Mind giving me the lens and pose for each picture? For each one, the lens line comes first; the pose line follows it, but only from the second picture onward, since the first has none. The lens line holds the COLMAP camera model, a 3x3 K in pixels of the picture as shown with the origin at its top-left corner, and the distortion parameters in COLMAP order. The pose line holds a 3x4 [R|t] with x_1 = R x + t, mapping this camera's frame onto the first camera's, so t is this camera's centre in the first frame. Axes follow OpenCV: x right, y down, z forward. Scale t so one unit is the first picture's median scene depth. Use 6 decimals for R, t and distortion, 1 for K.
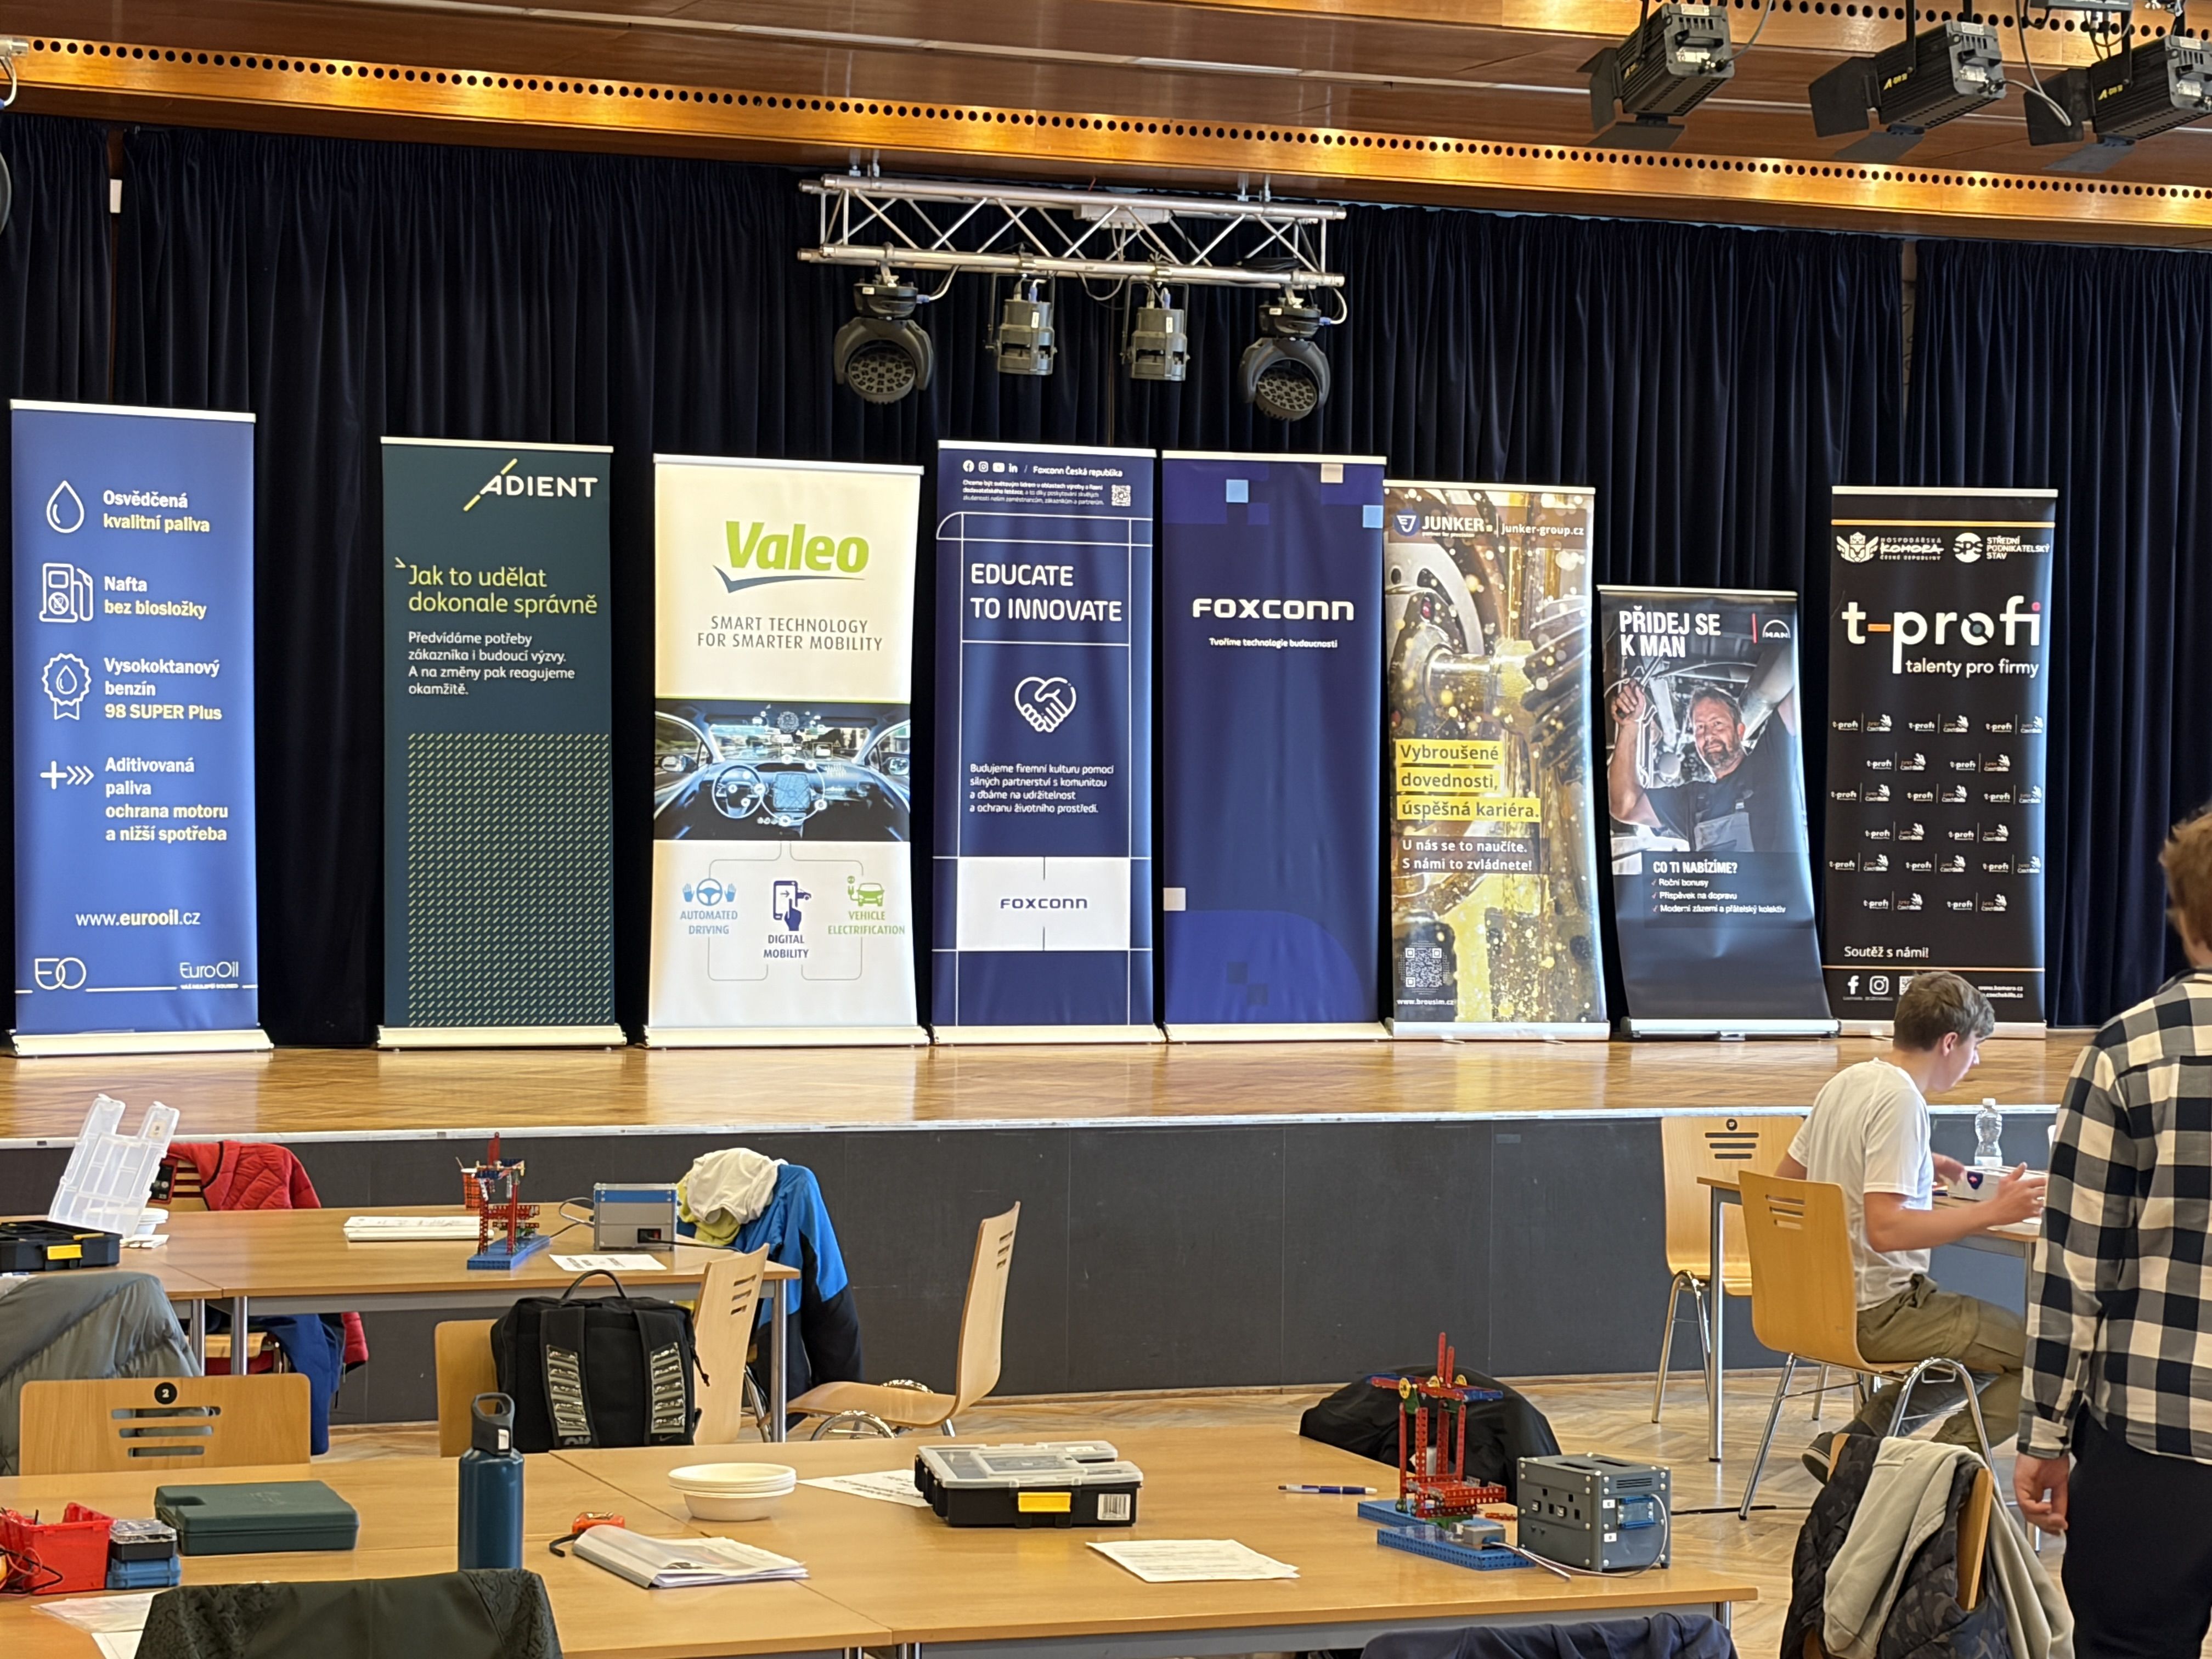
lens RADIAL K [[4895.7, 0, 1106.0], [0, 4895.7, 829.5], [0, 0, 1]] dist [0.284389, -1.097496]
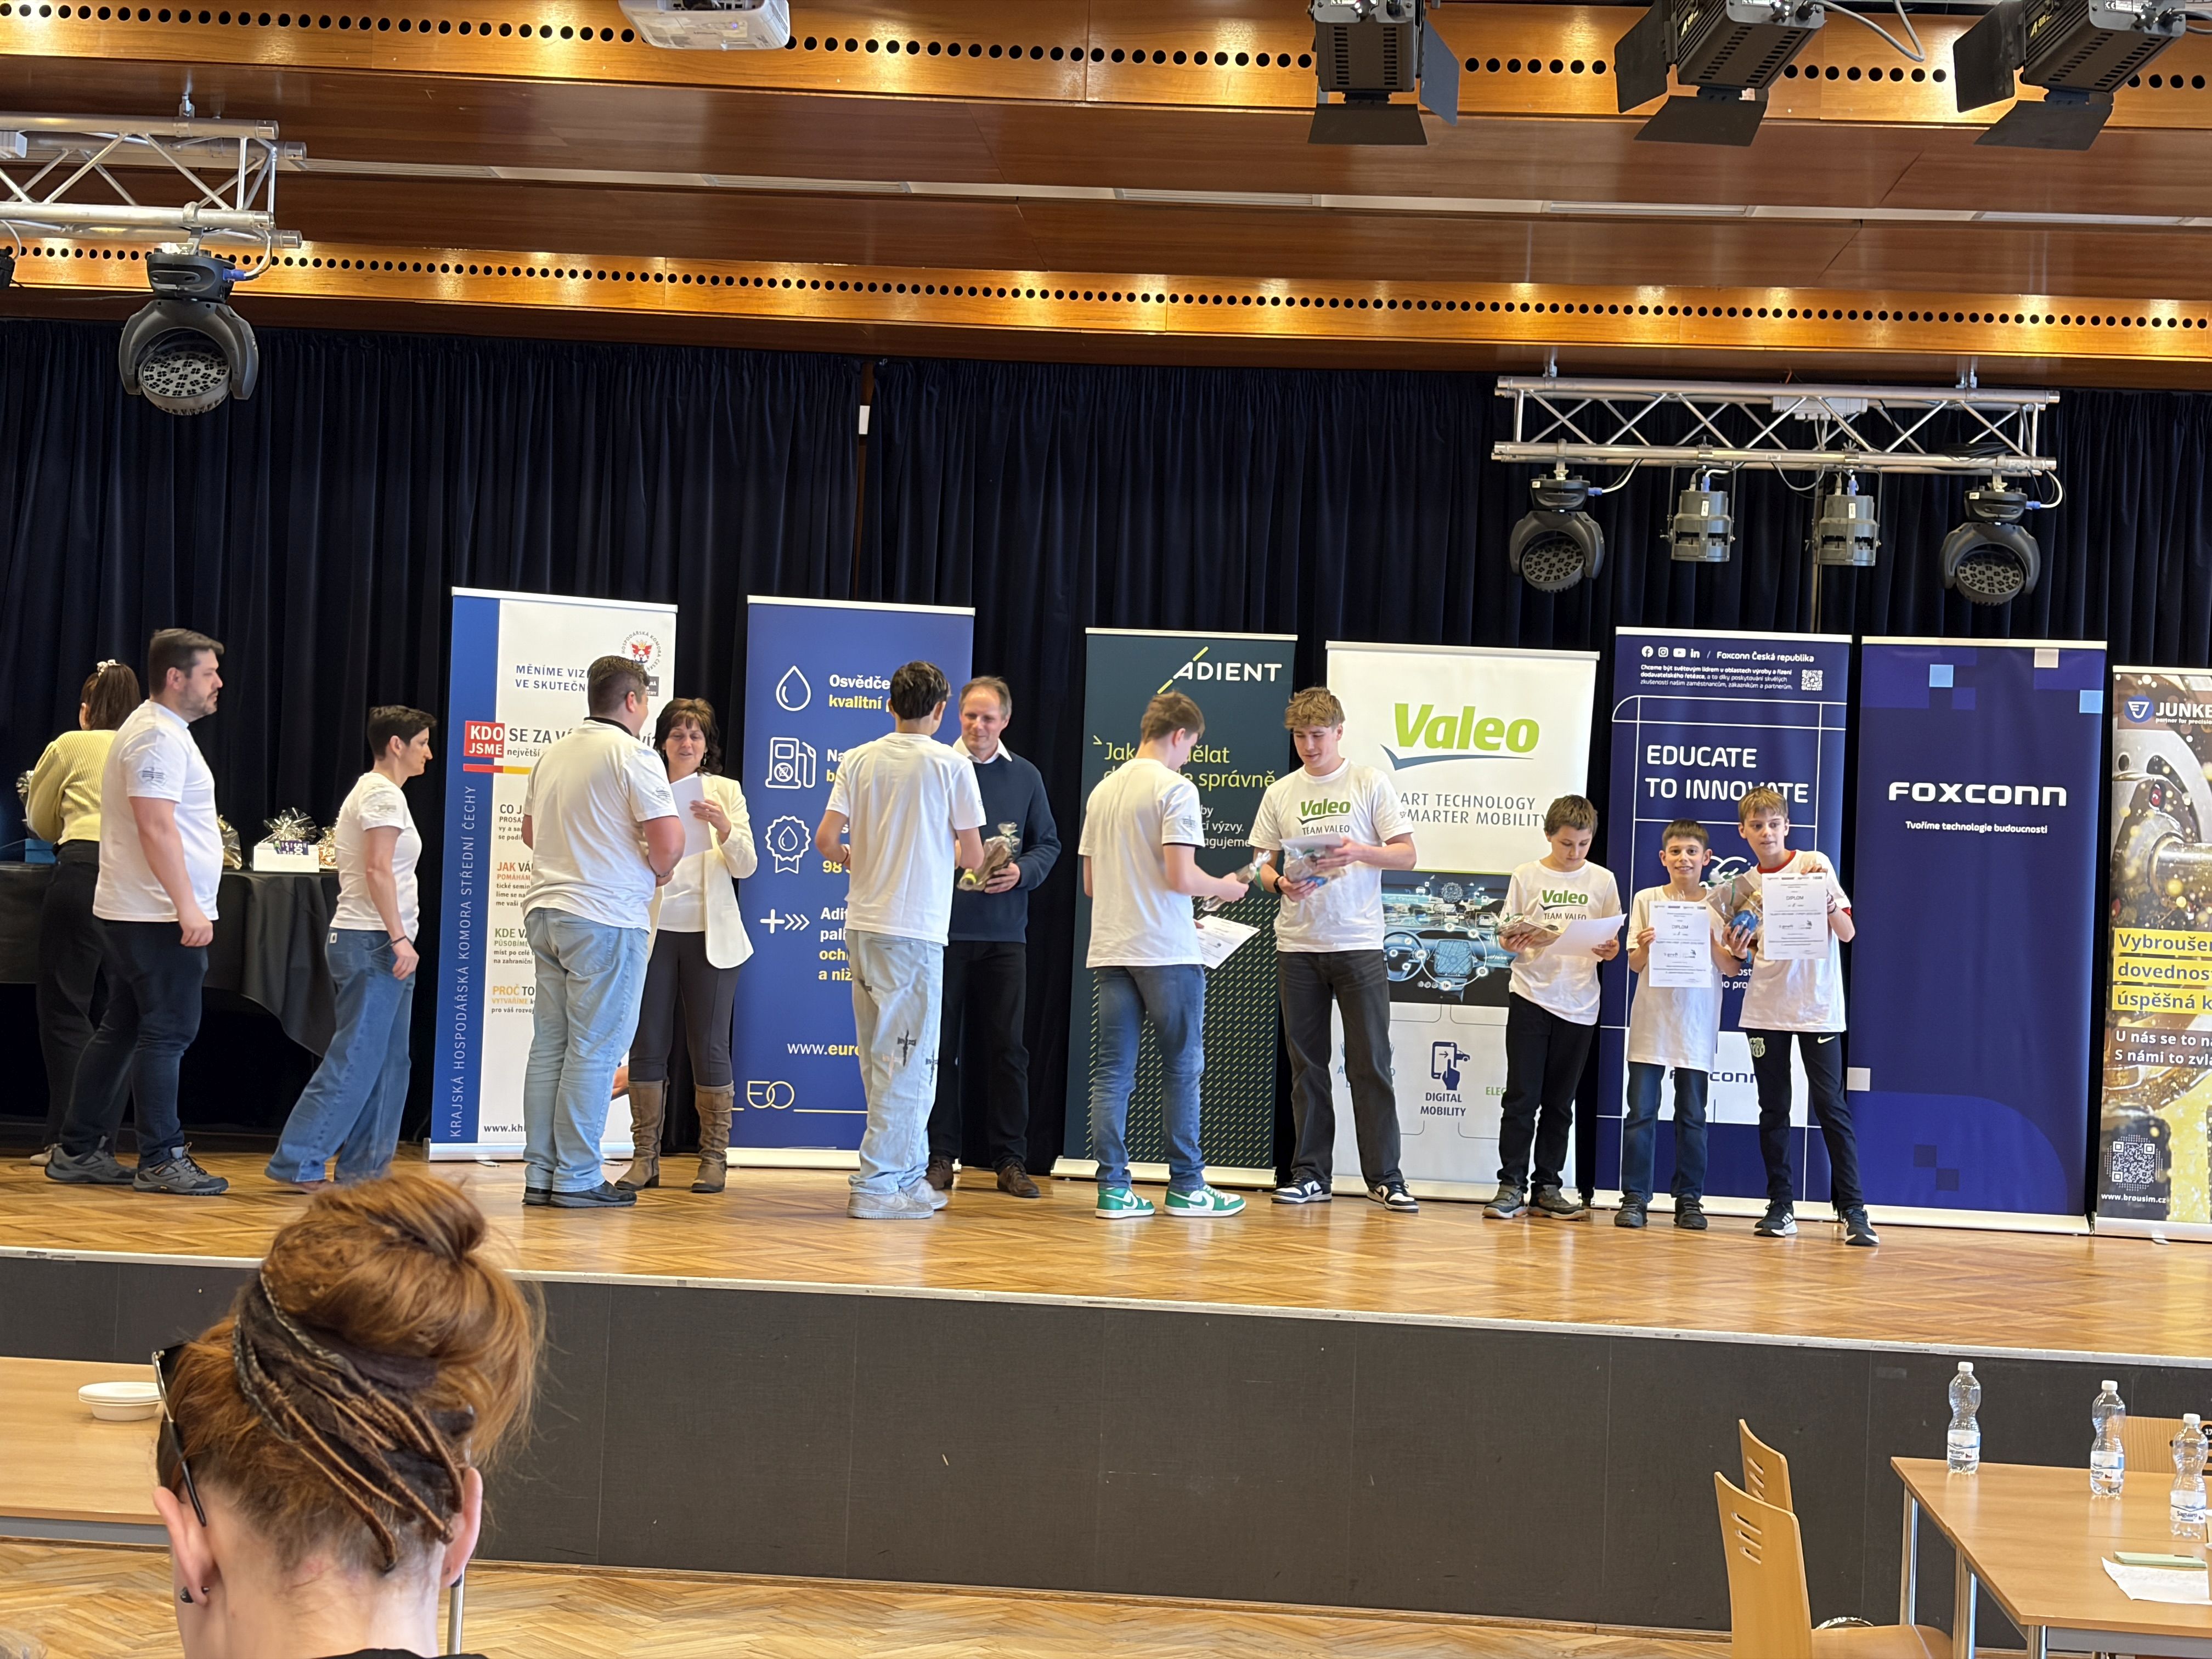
lens RADIAL K [[3280.4, 0, 1116.0], [0, 3280.4, 852.6], [0, 0, 1]] dist [0.266951, -1.067793]
pose [[0.895760, 0.020529, -0.444064, 0.180479], [-0.036419, 0.998964, -0.027282, -0.008211], [0.443044, 0.040610, 0.895580, 0.320394]]
